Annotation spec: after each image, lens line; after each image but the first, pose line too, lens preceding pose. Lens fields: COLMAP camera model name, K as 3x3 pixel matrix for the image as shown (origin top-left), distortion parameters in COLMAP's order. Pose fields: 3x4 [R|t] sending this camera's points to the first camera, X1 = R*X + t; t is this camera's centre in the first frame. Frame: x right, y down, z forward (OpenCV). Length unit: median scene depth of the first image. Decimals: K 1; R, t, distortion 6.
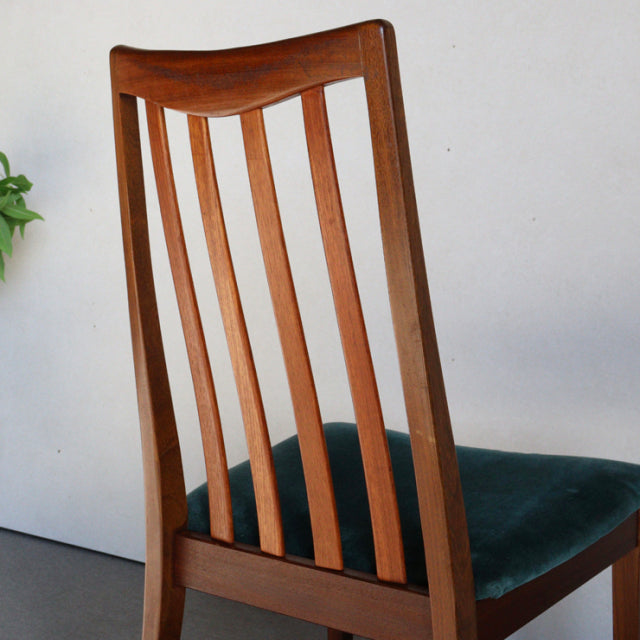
lens RADIAL K [[1054.7, 0, 321.2], [0, 1054.7, 318.7], [0, 0, 1]] dist [0.020906, 0.000000]
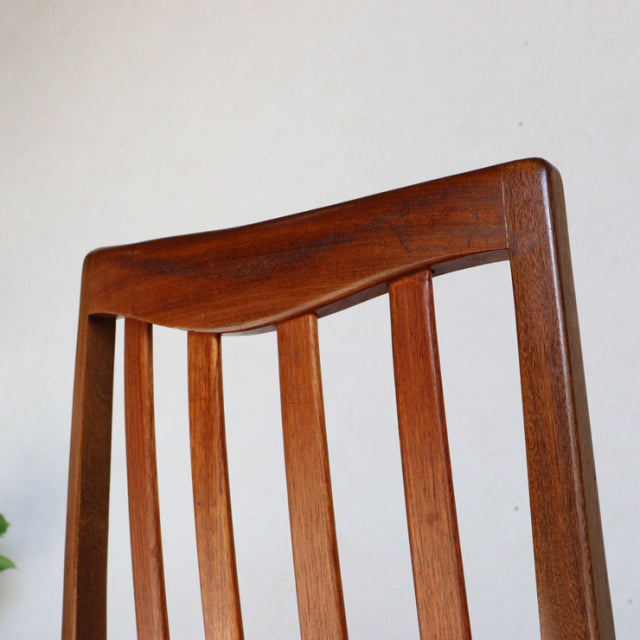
lens RADIAL K [[1054.7, 0, 319.1], [0, 1054.7, 332.2], [0, 0, 1]] dist [0.020906, 0.000000]
pose [[0.997723, 0.062086, -0.026331, -0.038218], [-0.067352, 0.937089, -0.342531, 0.006787], [0.003409, 0.343525, 0.939137, 0.452396]]
